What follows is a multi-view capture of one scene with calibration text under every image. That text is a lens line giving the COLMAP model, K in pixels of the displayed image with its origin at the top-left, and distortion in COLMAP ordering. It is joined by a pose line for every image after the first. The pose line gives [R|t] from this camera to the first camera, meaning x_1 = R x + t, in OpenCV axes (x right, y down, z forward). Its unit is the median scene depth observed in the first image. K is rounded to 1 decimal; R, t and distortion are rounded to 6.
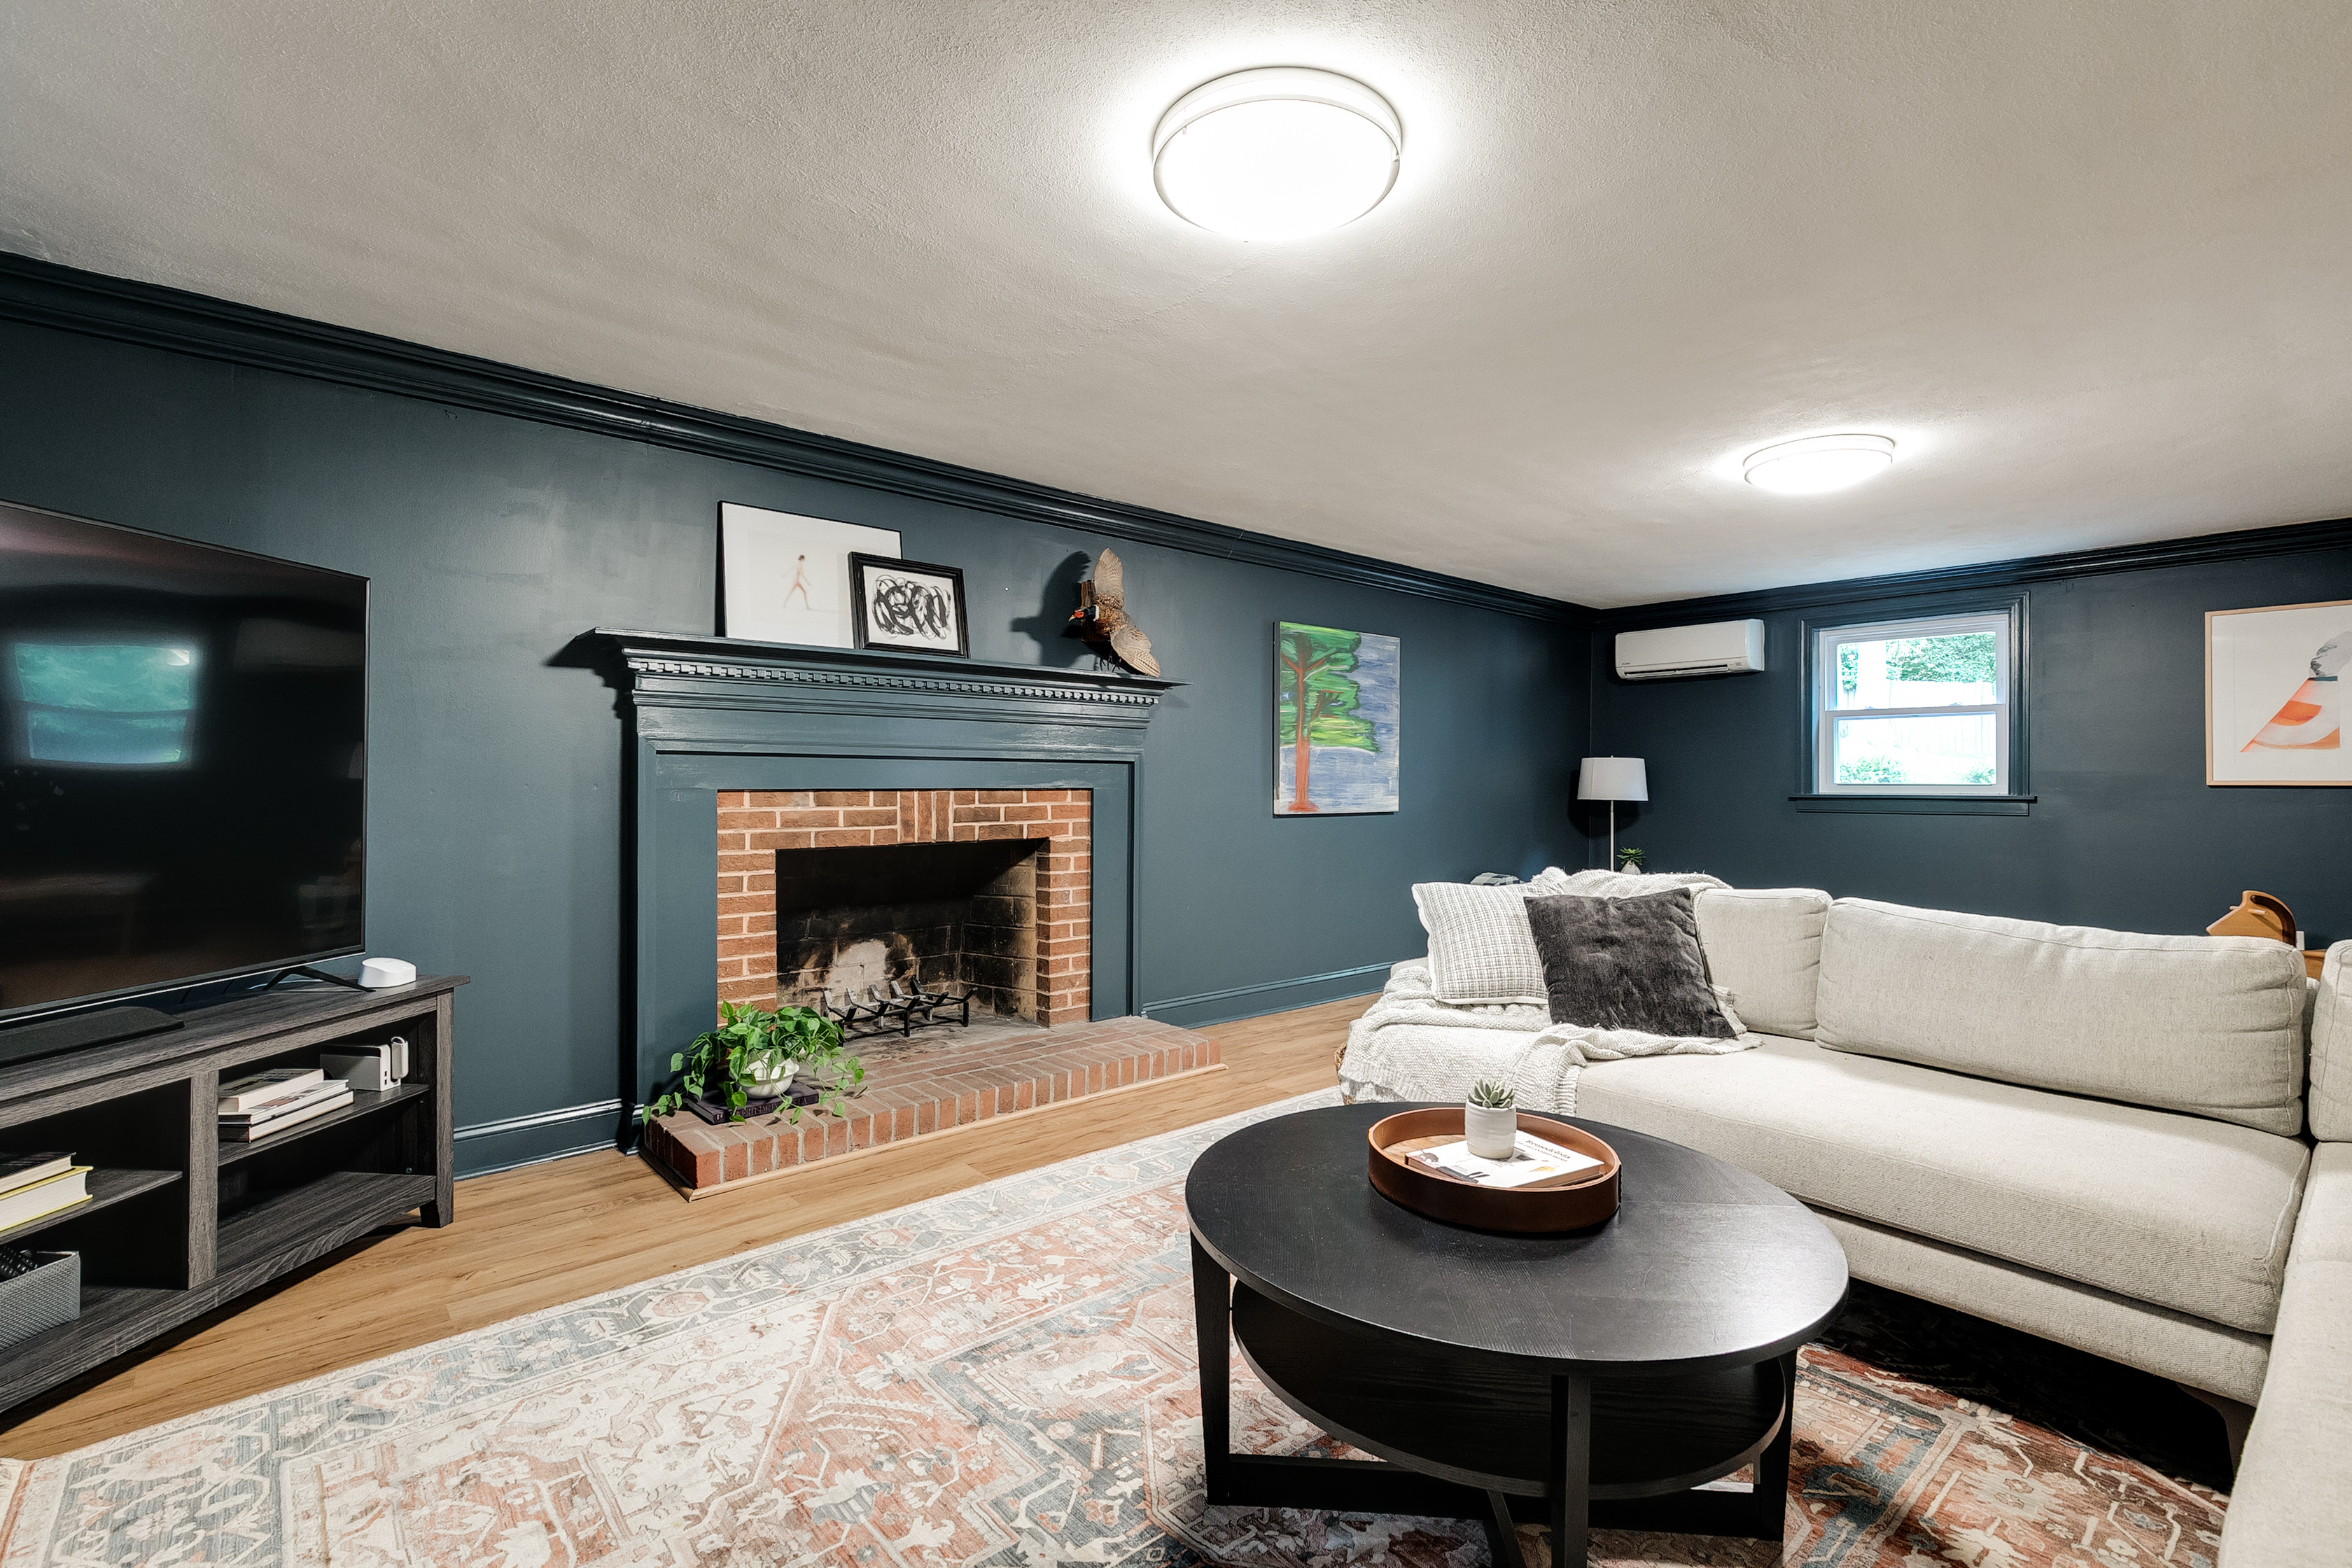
lens RADIAL K [[1059.1, 0, 1182.7], [0, 1059.1, 780.0], [0, 0, 1]] dist [0.003834, 0.000498]
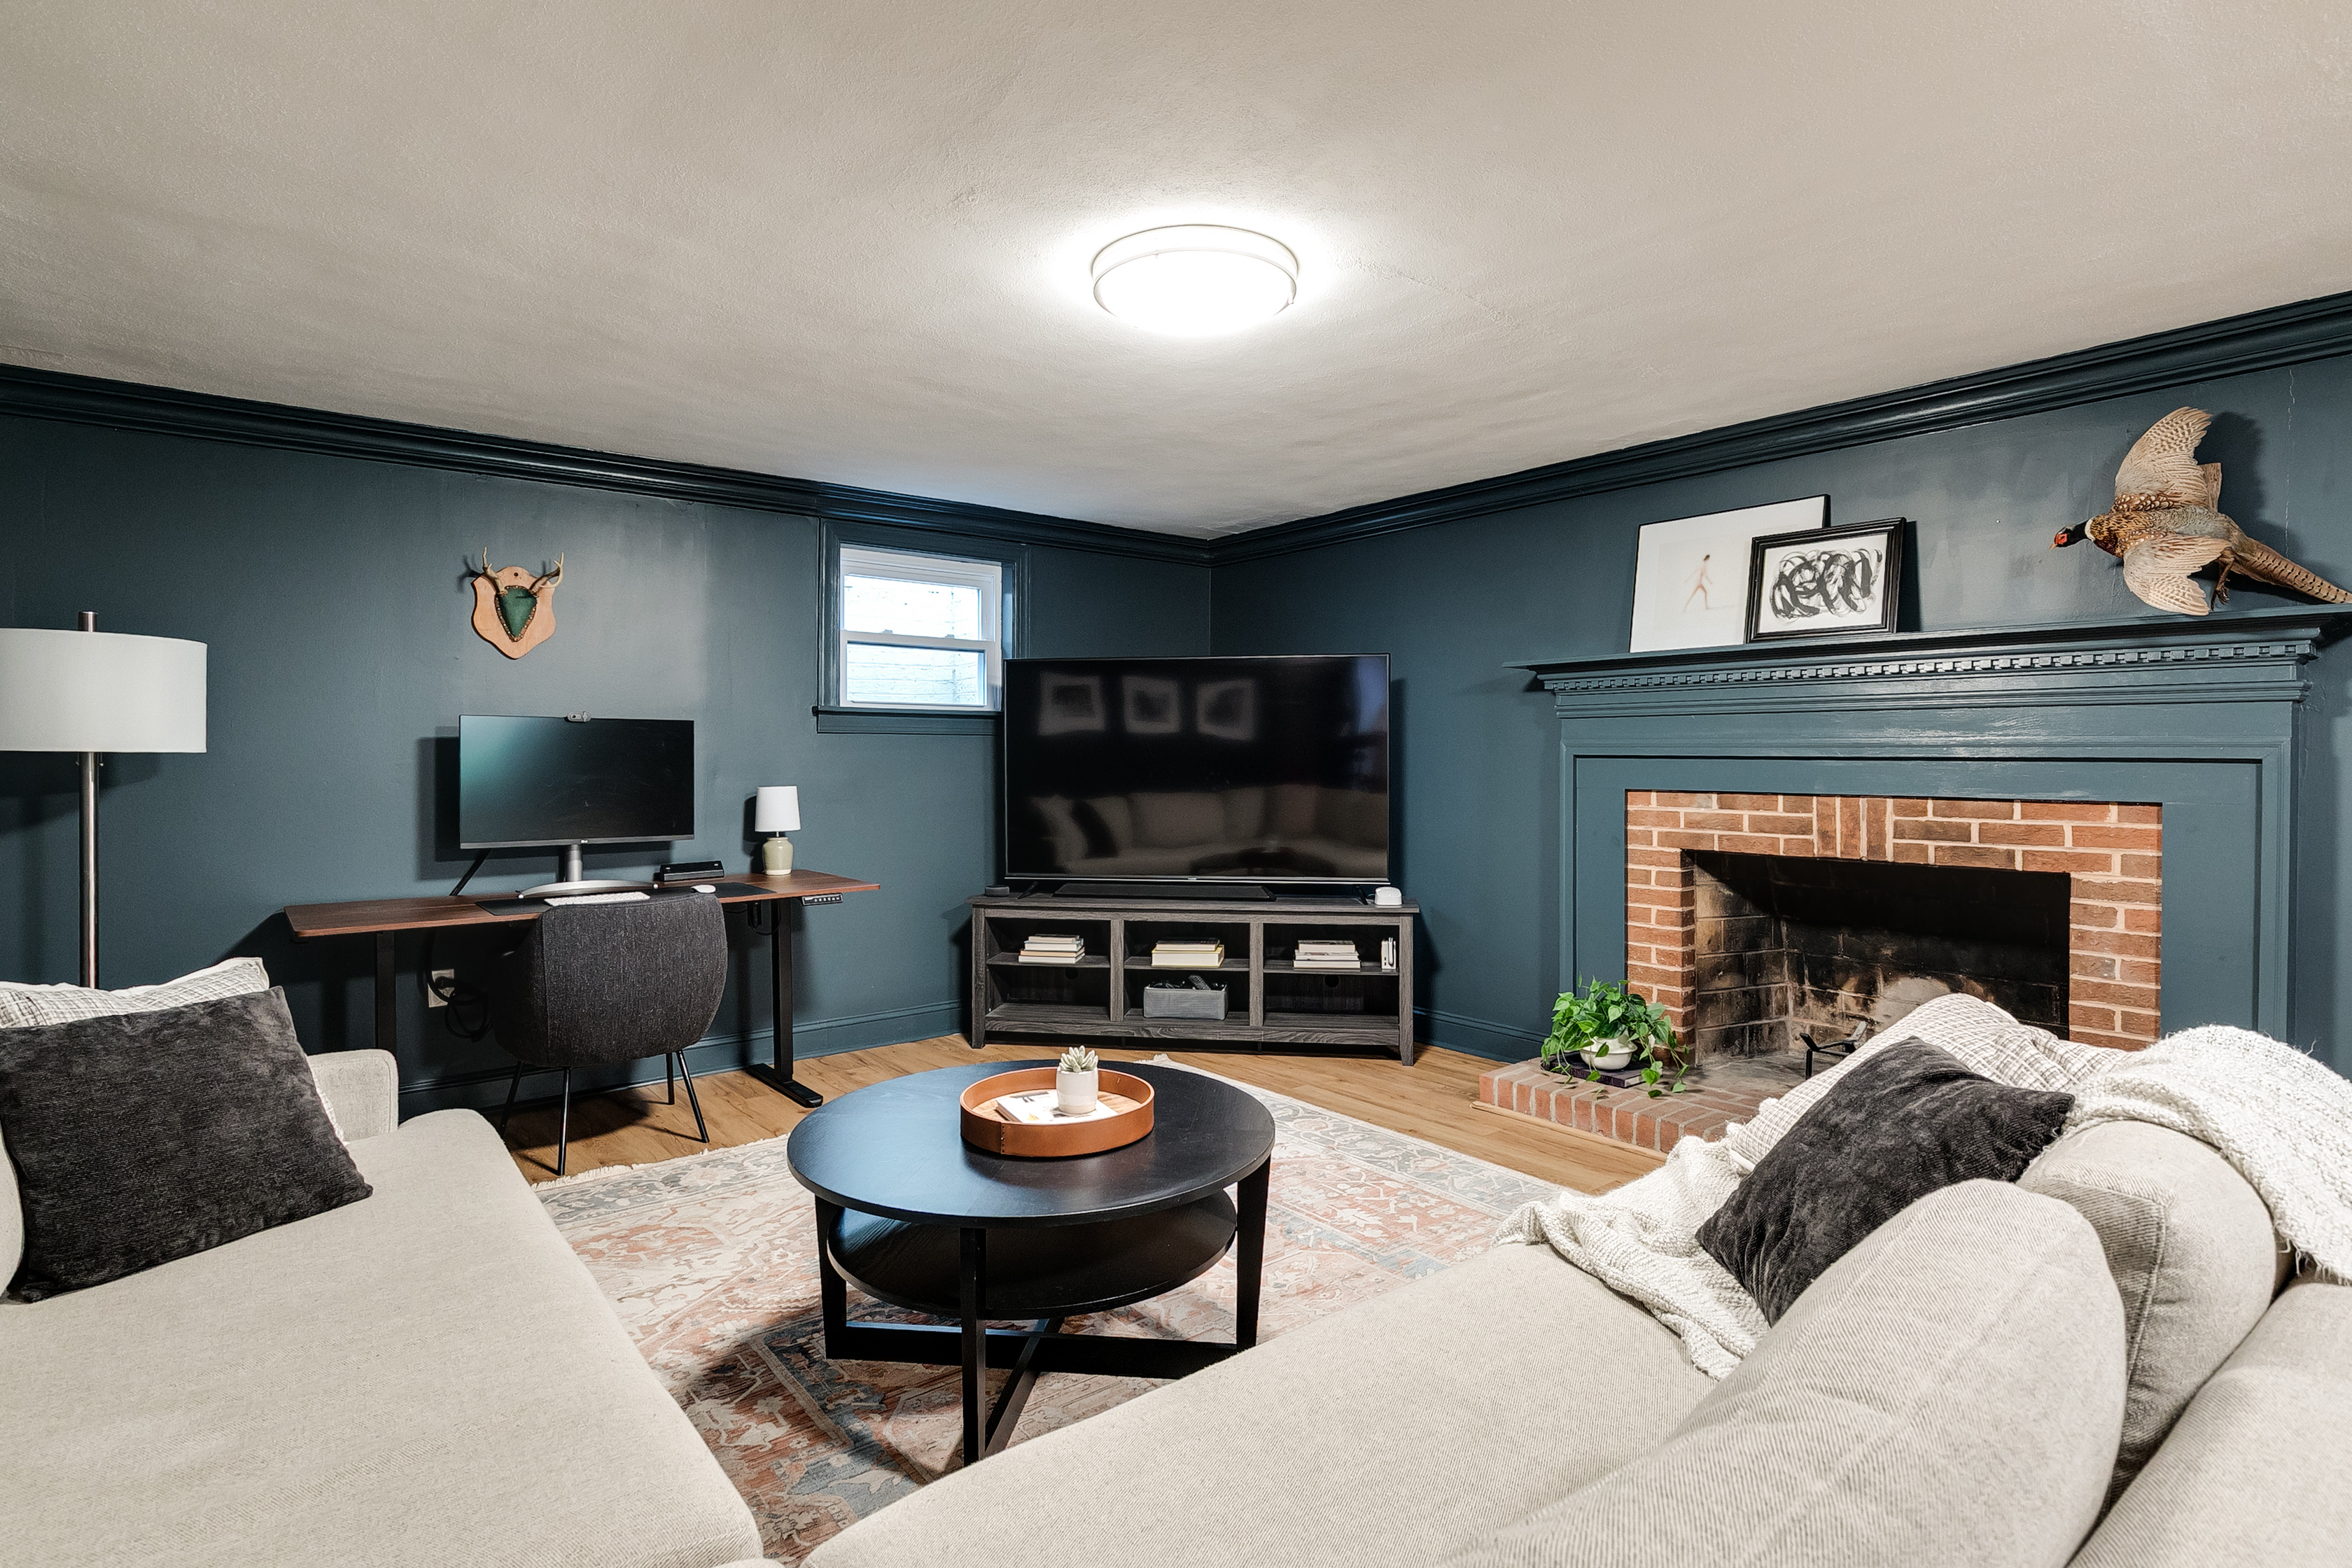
lens RADIAL K [[1160.1, 0, 1175.4], [0, 1160.1, 775.4], [0, 0, 1]] dist [-0.001731, -0.001192]
pose [[-0.044241, 0.014963, -0.998909, 0.732459], [-0.000717, 0.999887, 0.015010, -0.021238], [0.999021, 0.001381, -0.044225, 0.537945]]
